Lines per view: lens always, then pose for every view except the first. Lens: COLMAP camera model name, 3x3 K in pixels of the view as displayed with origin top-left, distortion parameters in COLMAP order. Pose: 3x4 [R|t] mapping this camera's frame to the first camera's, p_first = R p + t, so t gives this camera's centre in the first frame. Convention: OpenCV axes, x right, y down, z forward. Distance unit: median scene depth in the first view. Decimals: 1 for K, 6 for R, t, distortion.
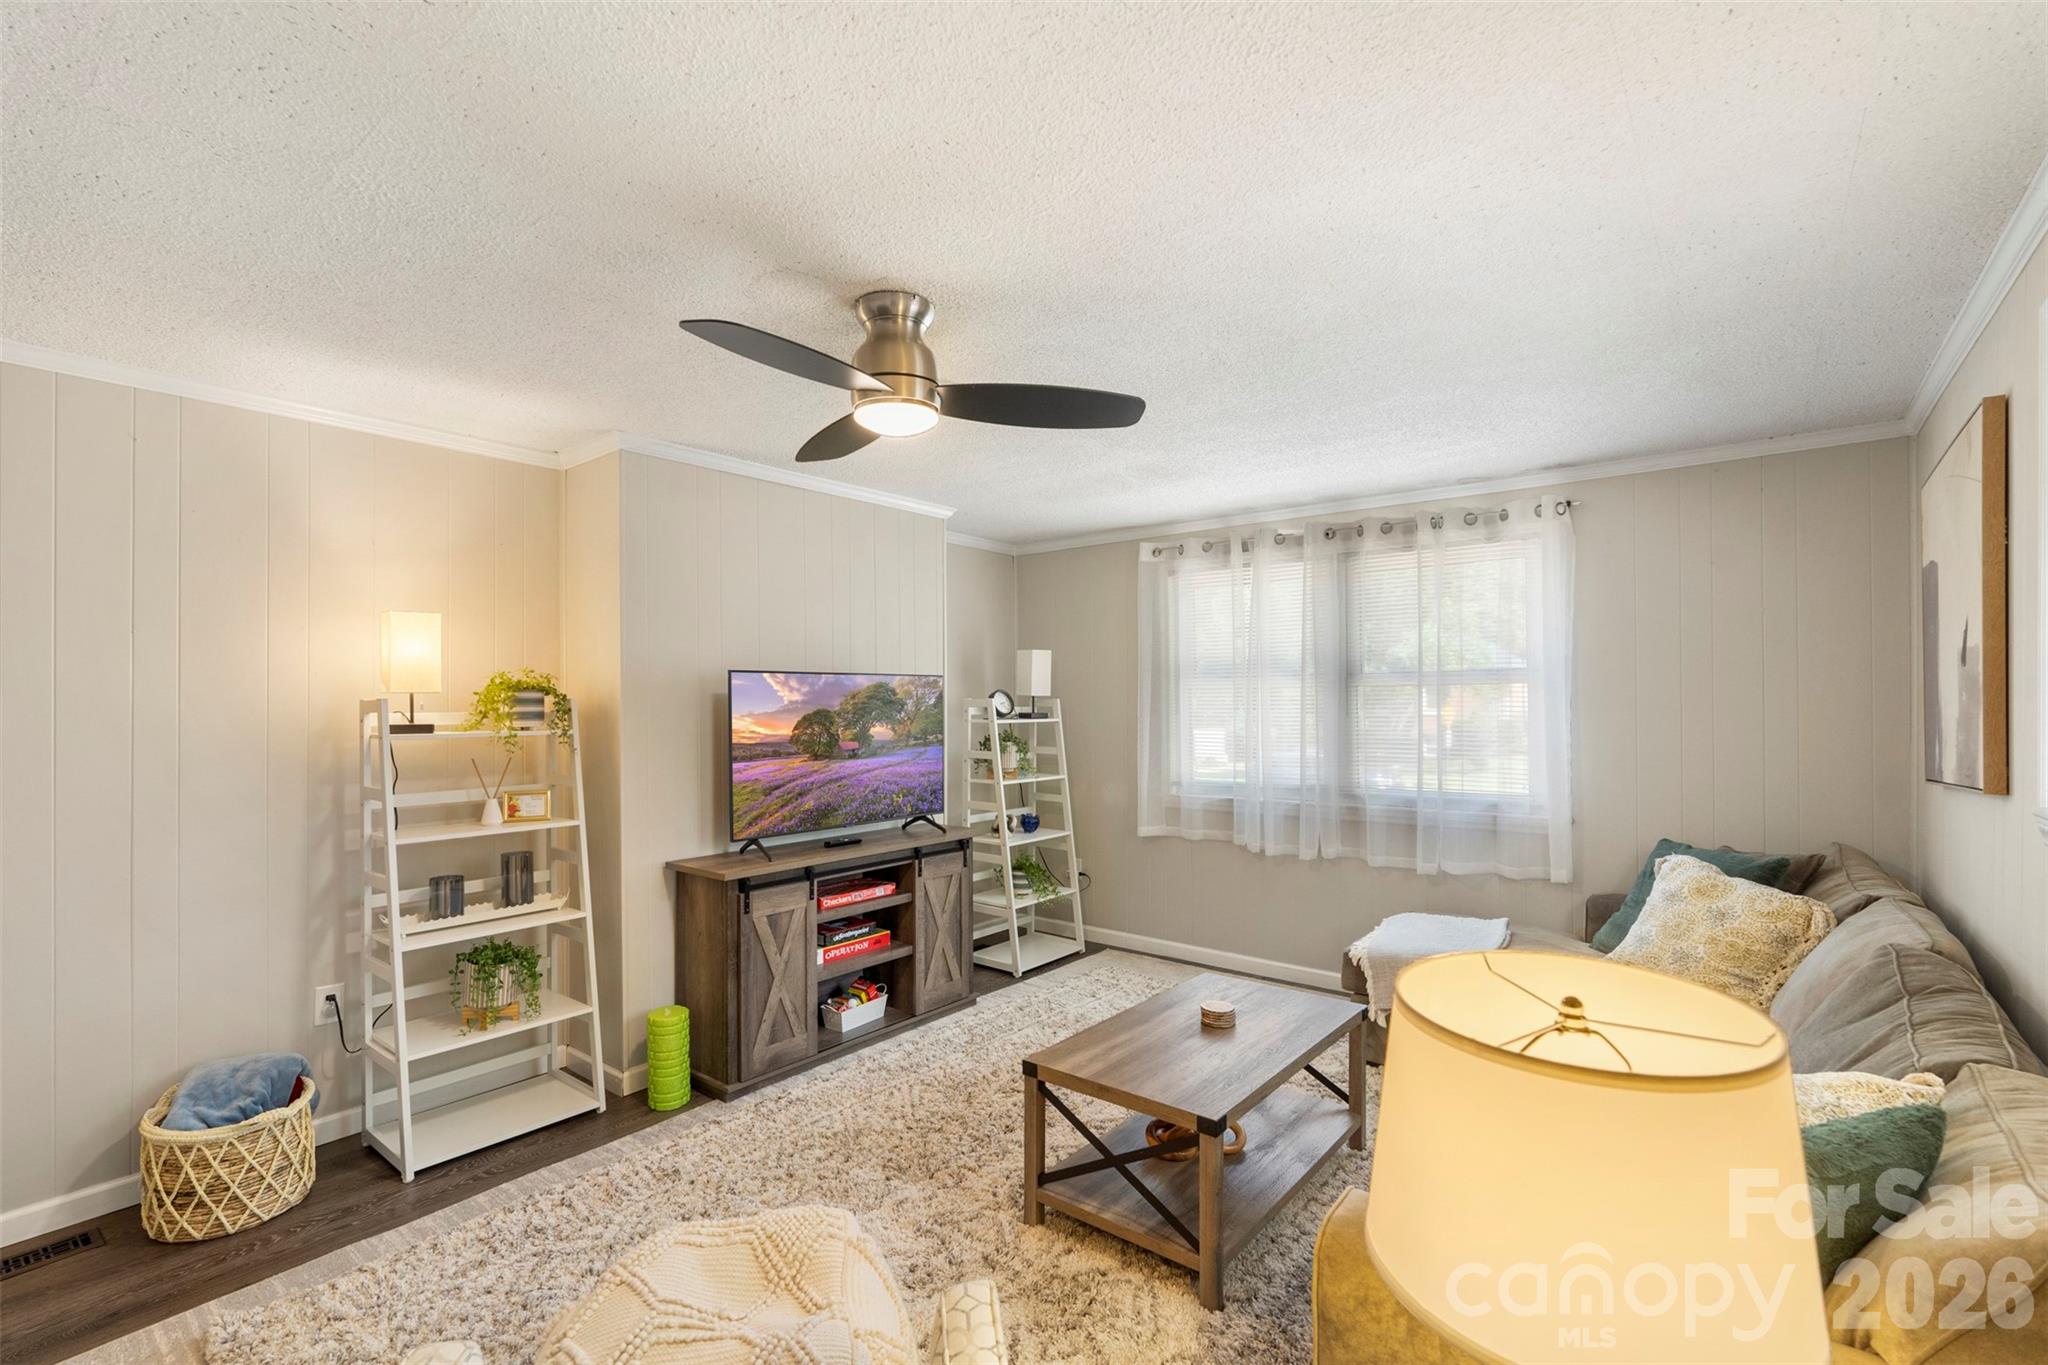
lens RADIAL K [[929.1, 0, 1024.4], [0, 929.1, 692.4], [0, 0, 1]] dist [-0.000253, 0.000072]
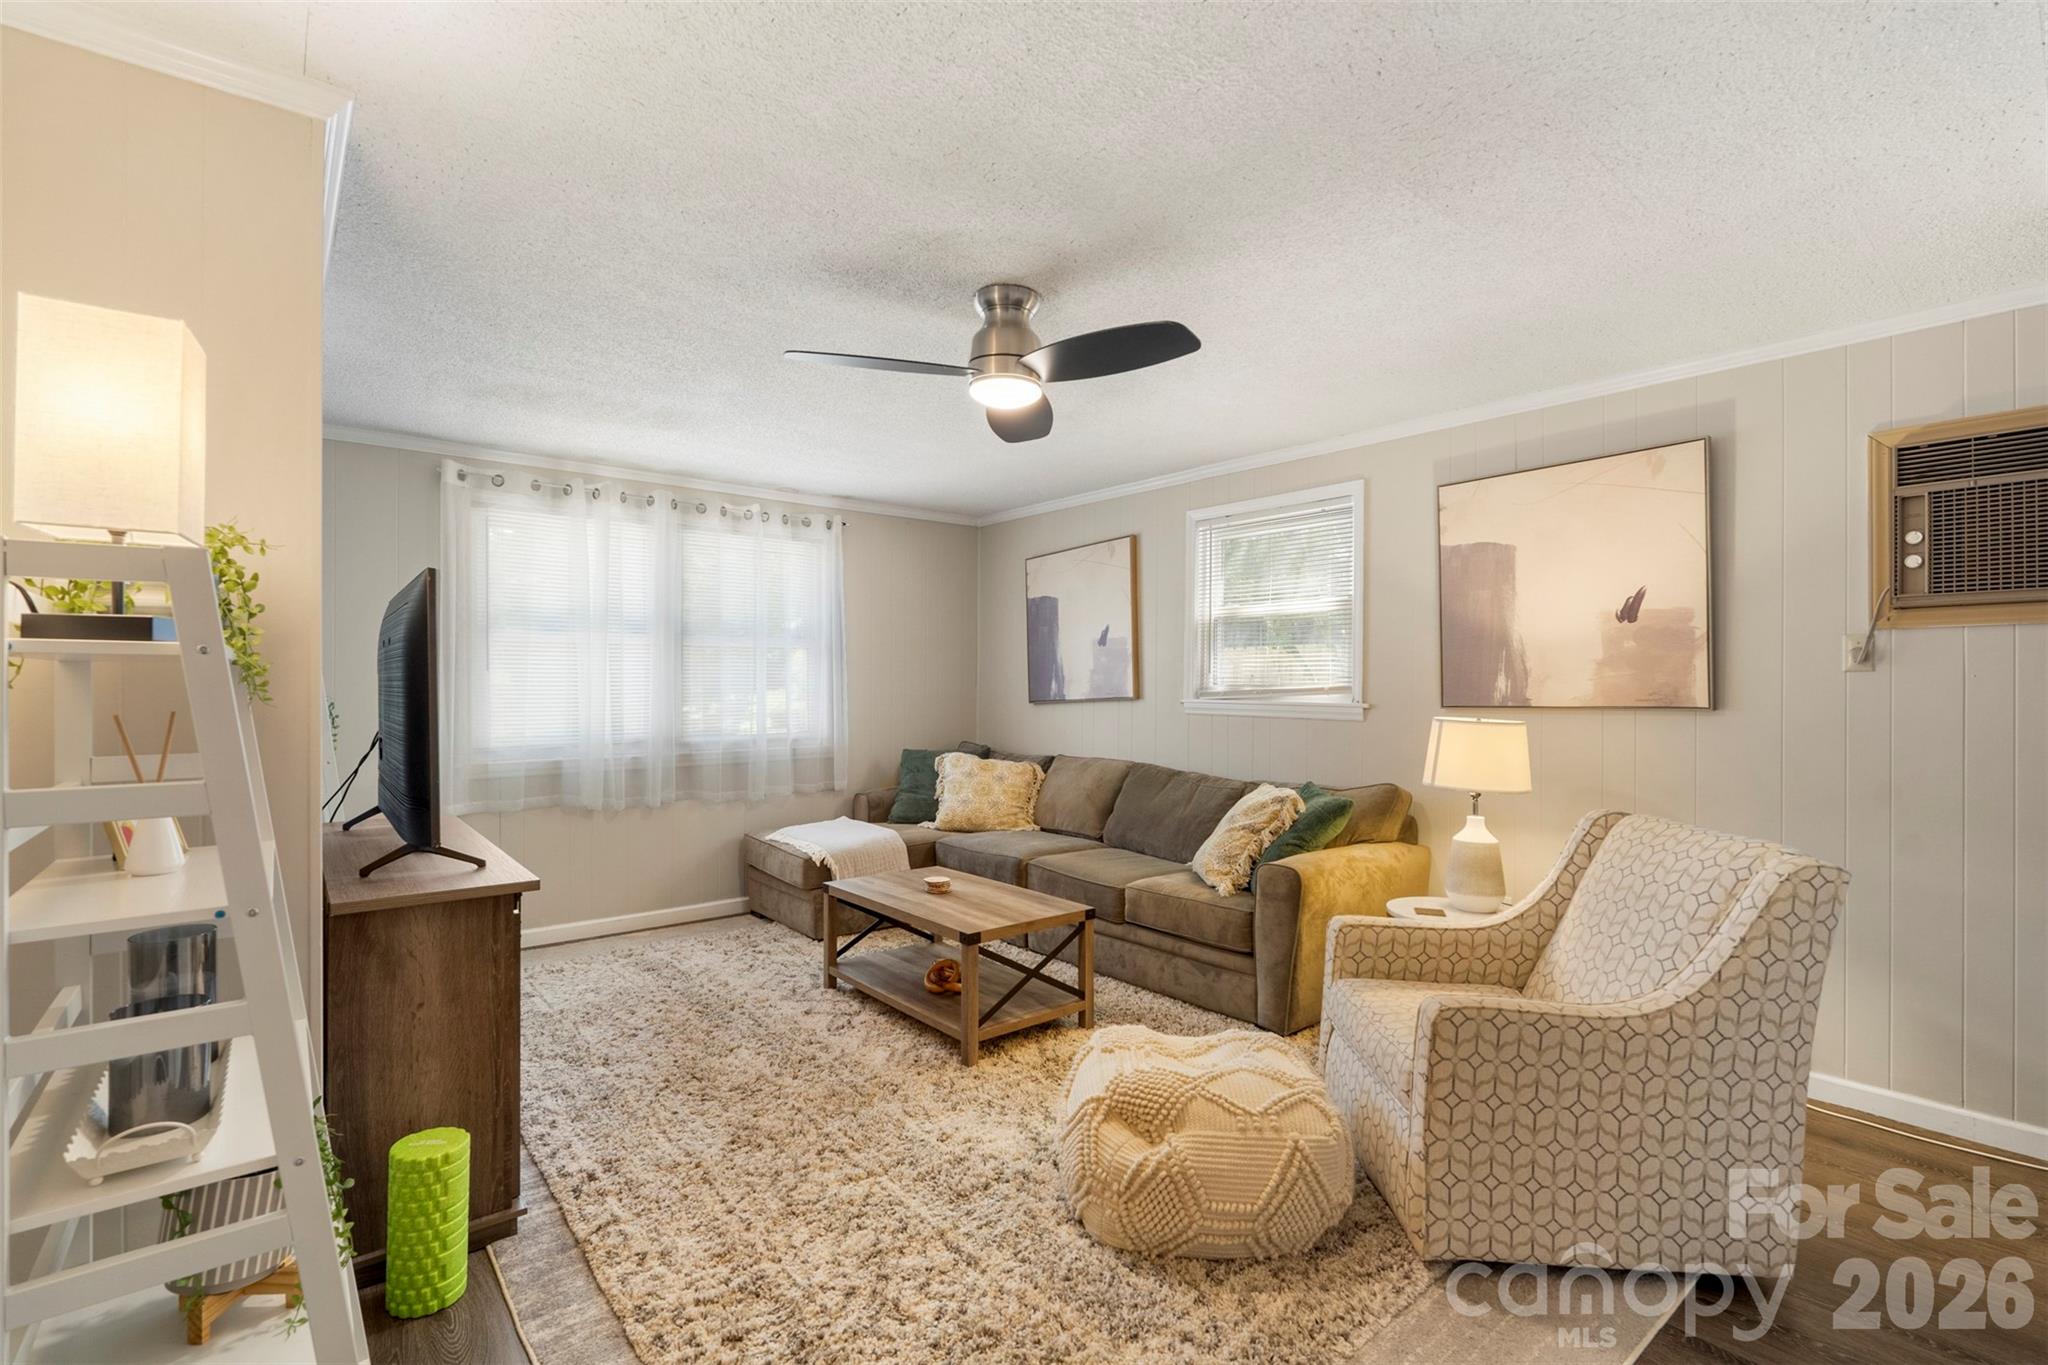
lens RADIAL K [[929.1, 0, 1025.2], [0, 929.1, 685.9], [0, 0, 1]] dist [-0.000253, 0.000072]
pose [[0.196226, 0.006076, 0.980540, -0.729086], [-0.008487, 0.999954, -0.004498, 0.047202], [-0.980522, -0.007440, 0.196269, 0.426709]]
